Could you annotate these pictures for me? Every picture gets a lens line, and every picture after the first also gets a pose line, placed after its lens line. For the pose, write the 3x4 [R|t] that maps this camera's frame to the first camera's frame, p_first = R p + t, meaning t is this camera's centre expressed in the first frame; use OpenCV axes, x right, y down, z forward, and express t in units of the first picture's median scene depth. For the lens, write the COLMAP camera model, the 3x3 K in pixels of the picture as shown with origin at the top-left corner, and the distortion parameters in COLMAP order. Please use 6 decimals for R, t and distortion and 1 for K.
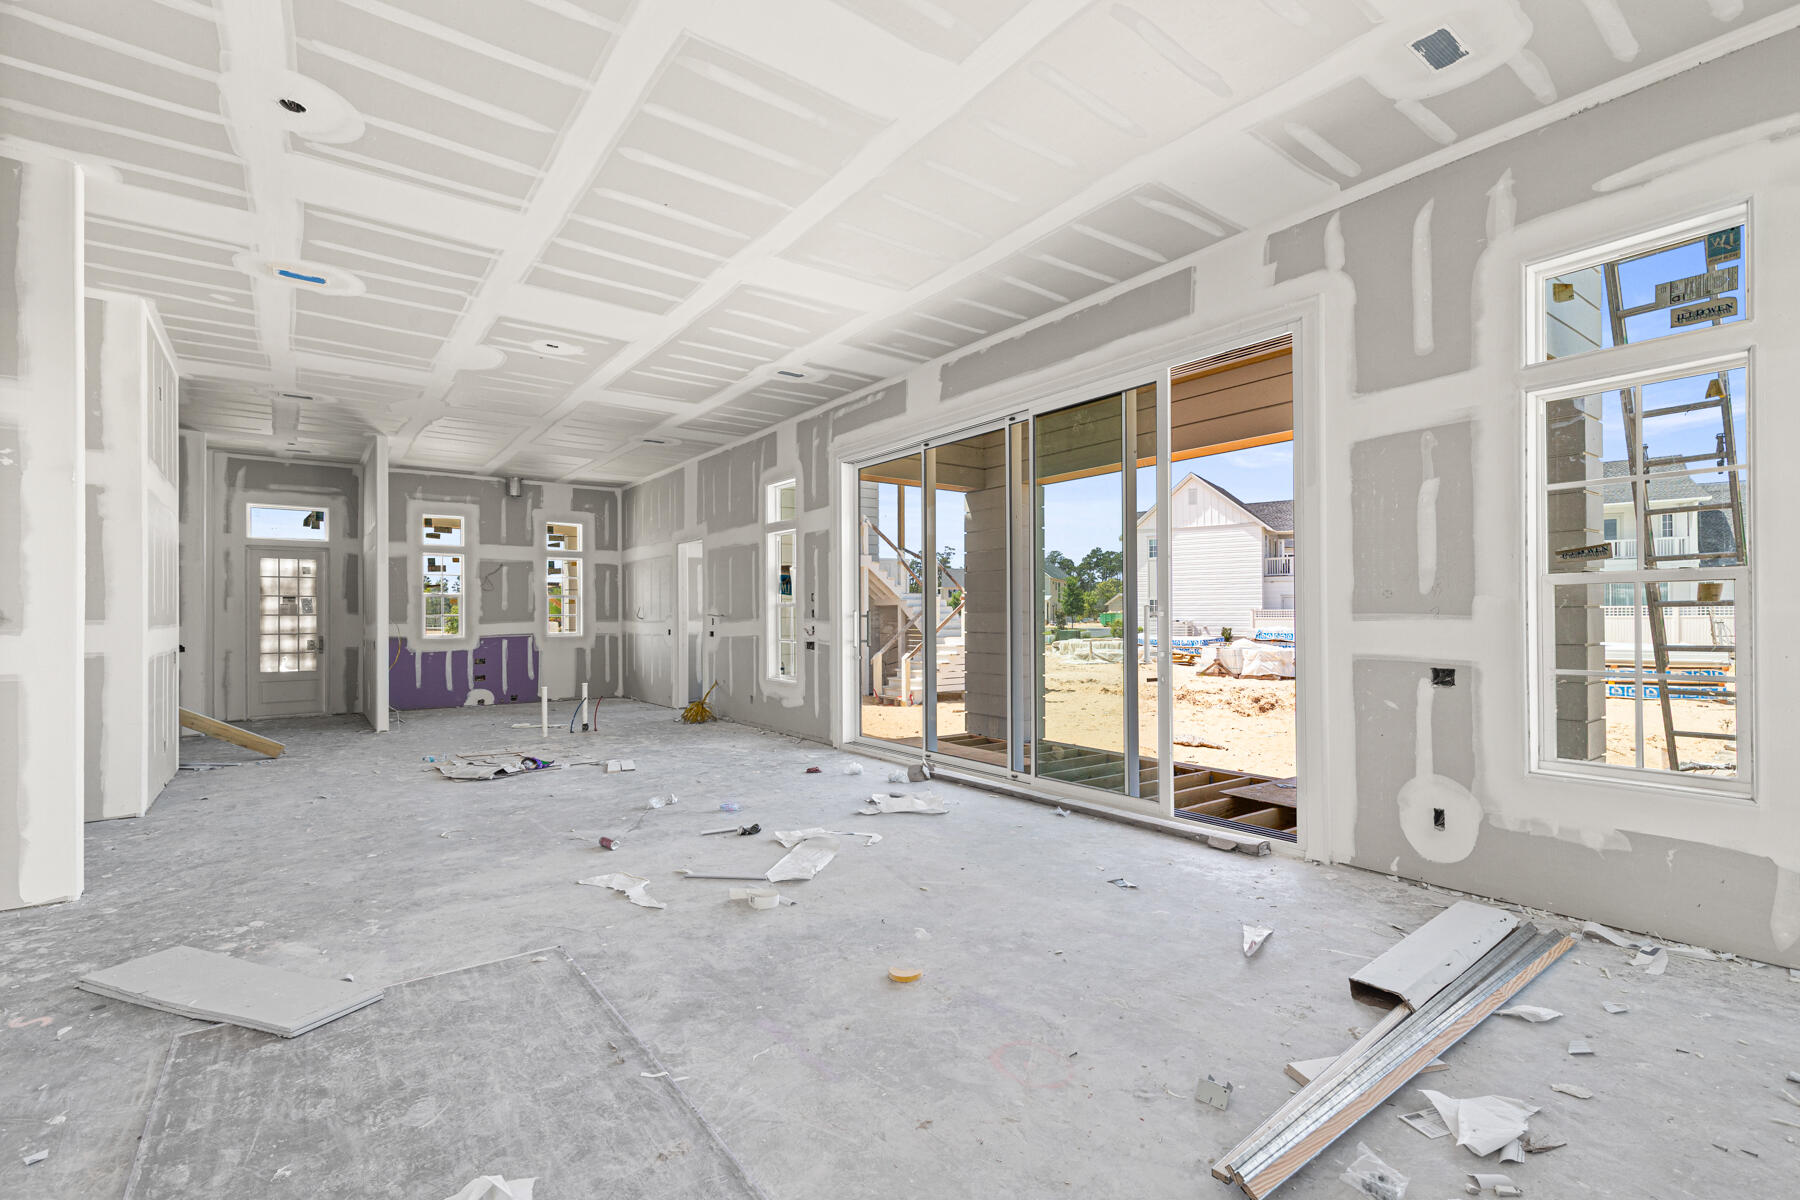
lens RADIAL K [[810.5, 0, 896.0], [0, 810.5, 611.1], [0, 0, 1]] dist [0.001247, 0.000422]
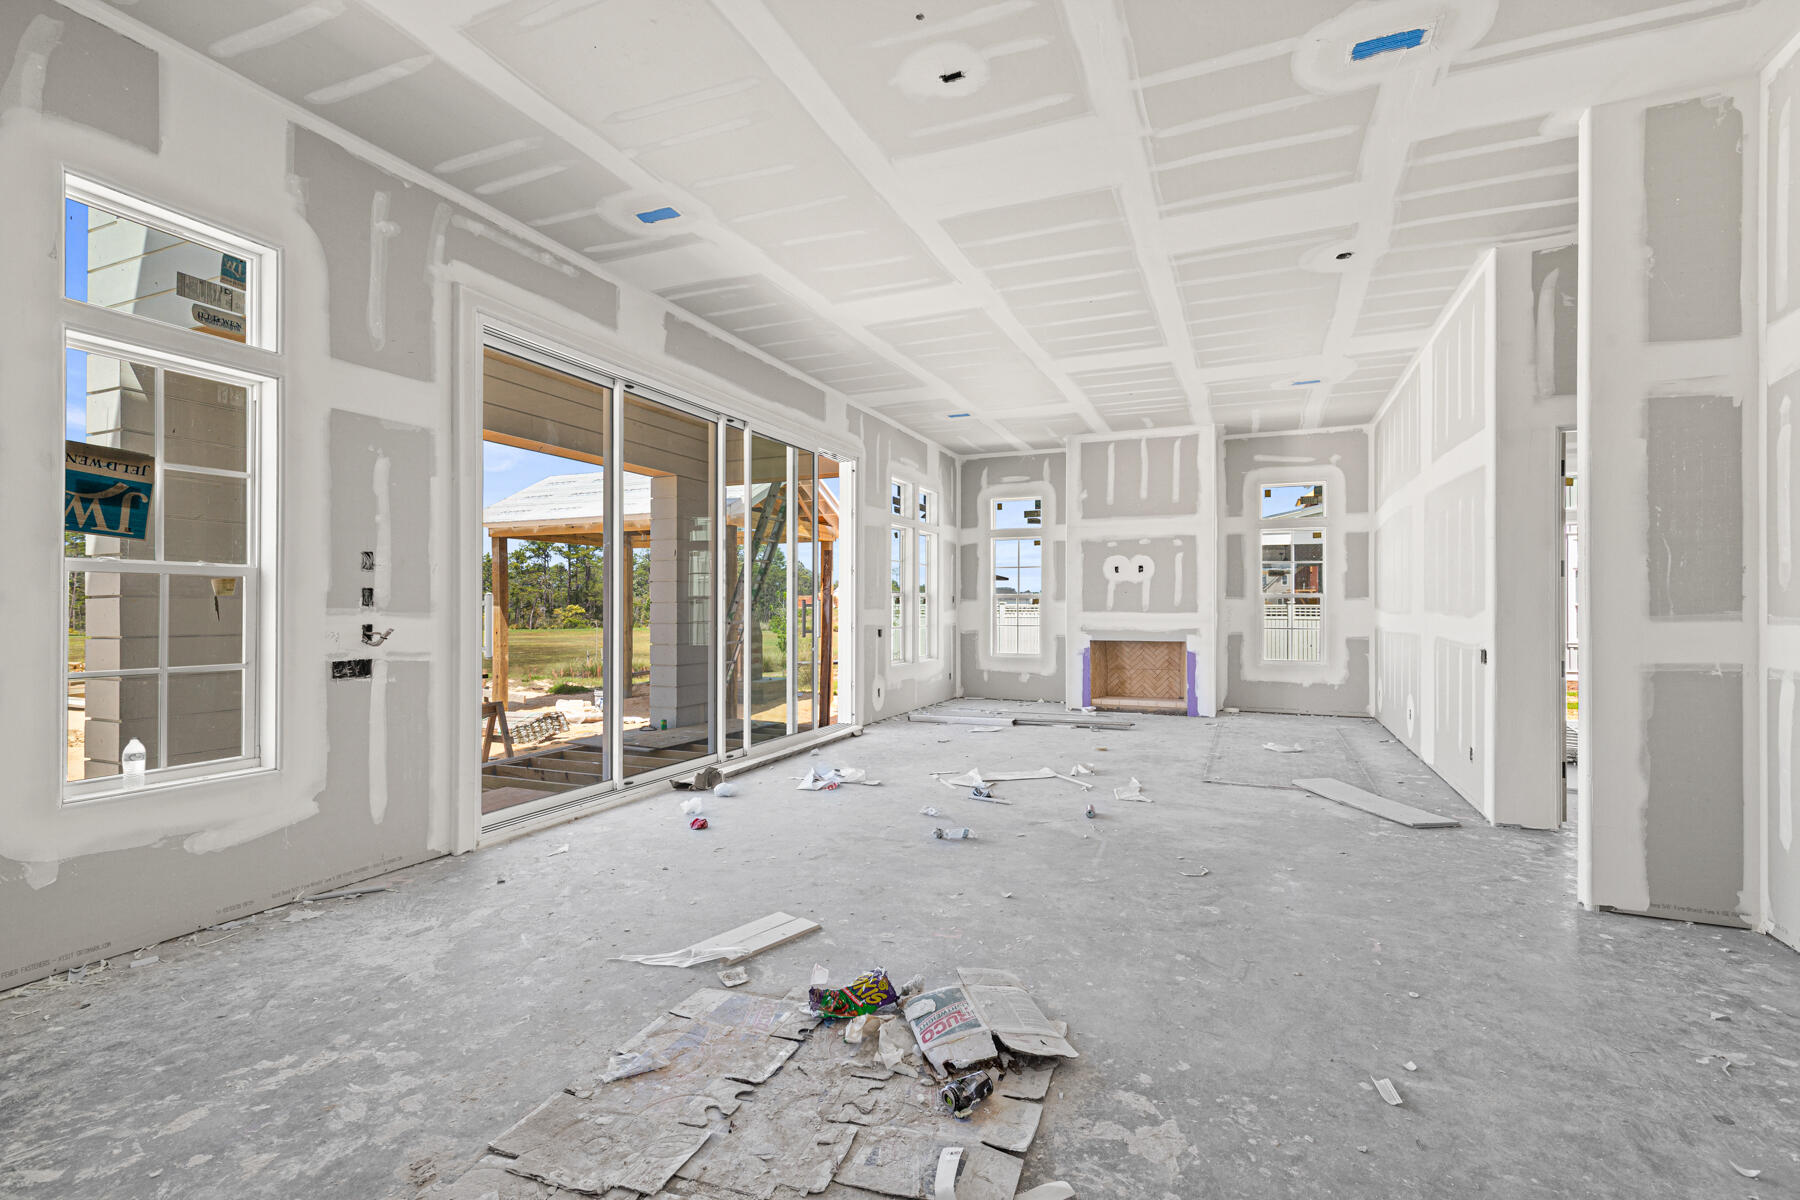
lens RADIAL K [[810.5, 0, 897.0], [0, 810.5, 605.6], [0, 0, 1]] dist [0.001247, 0.000422]
pose [[-0.499751, 0.008476, 0.866128, -1.185223], [-0.006108, 0.999893, -0.013309, 0.023970], [-0.866148, -0.011941, -0.499646, 1.791491]]
